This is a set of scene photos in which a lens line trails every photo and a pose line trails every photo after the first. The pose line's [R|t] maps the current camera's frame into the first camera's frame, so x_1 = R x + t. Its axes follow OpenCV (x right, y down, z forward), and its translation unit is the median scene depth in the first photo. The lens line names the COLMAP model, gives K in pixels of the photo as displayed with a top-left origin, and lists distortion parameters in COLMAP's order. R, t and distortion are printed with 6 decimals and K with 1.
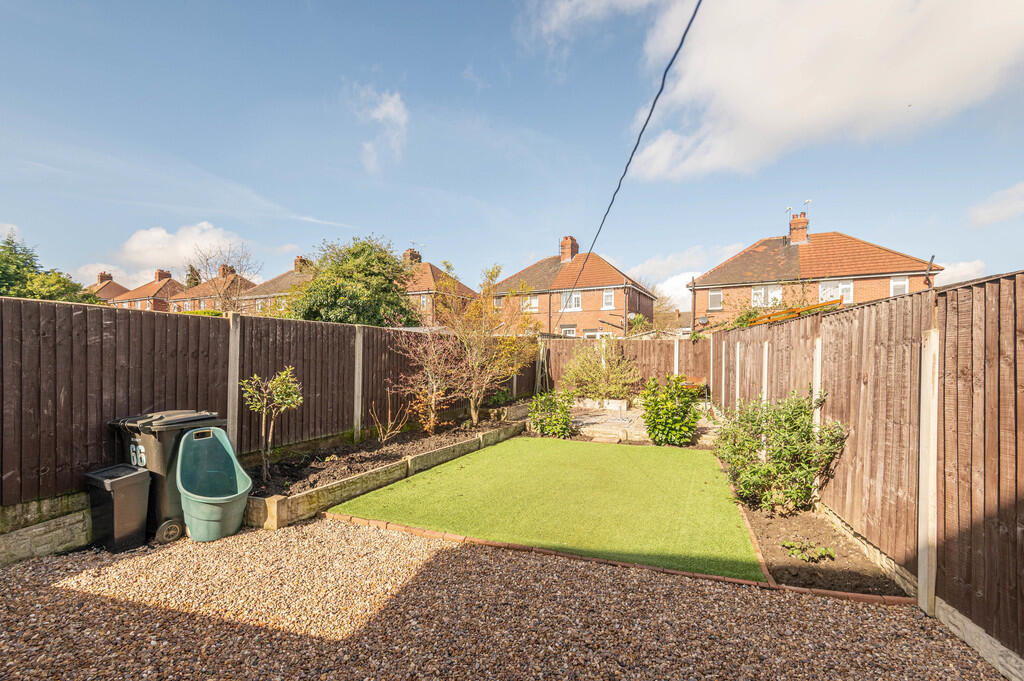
lens RADIAL K [[461.9, 0, 508.4], [0, 461.9, 373.4], [0, 0, 1]] dist [-0.001321, -0.000649]
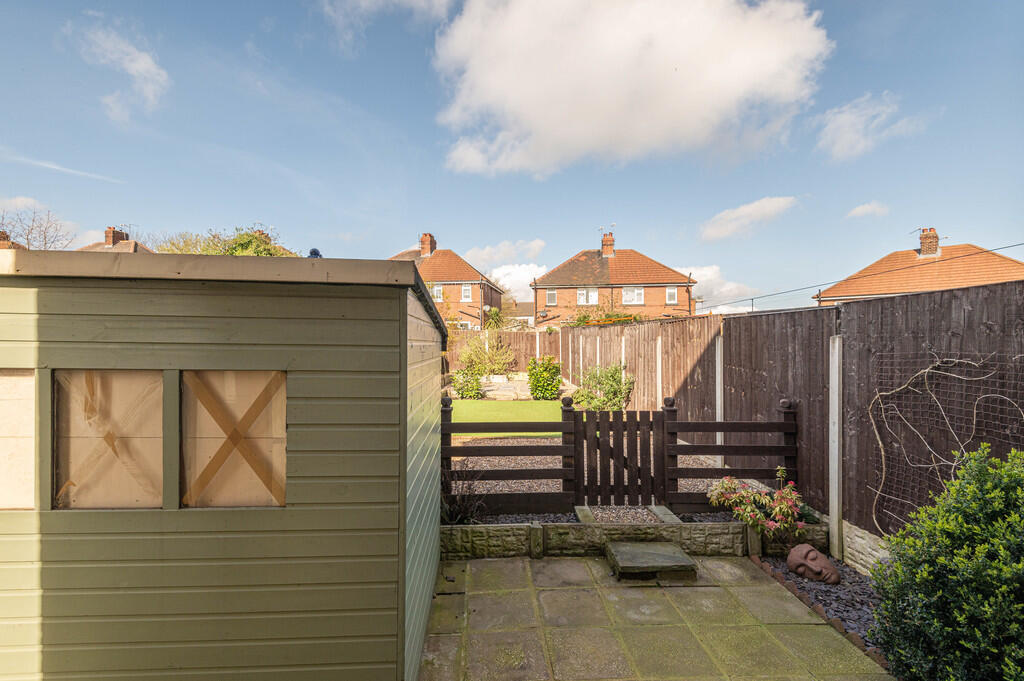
lens RADIAL K [[474.8, 0, 512.0], [0, 474.8, 340.5], [0, 0, 1]] dist [-0.000823, -0.000355]
pose [[0.934996, 0.003229, 0.354645, -0.209015], [0.010364, 0.999283, -0.036422, 0.005437], [-0.354508, 0.037730, 0.934291, -0.308593]]
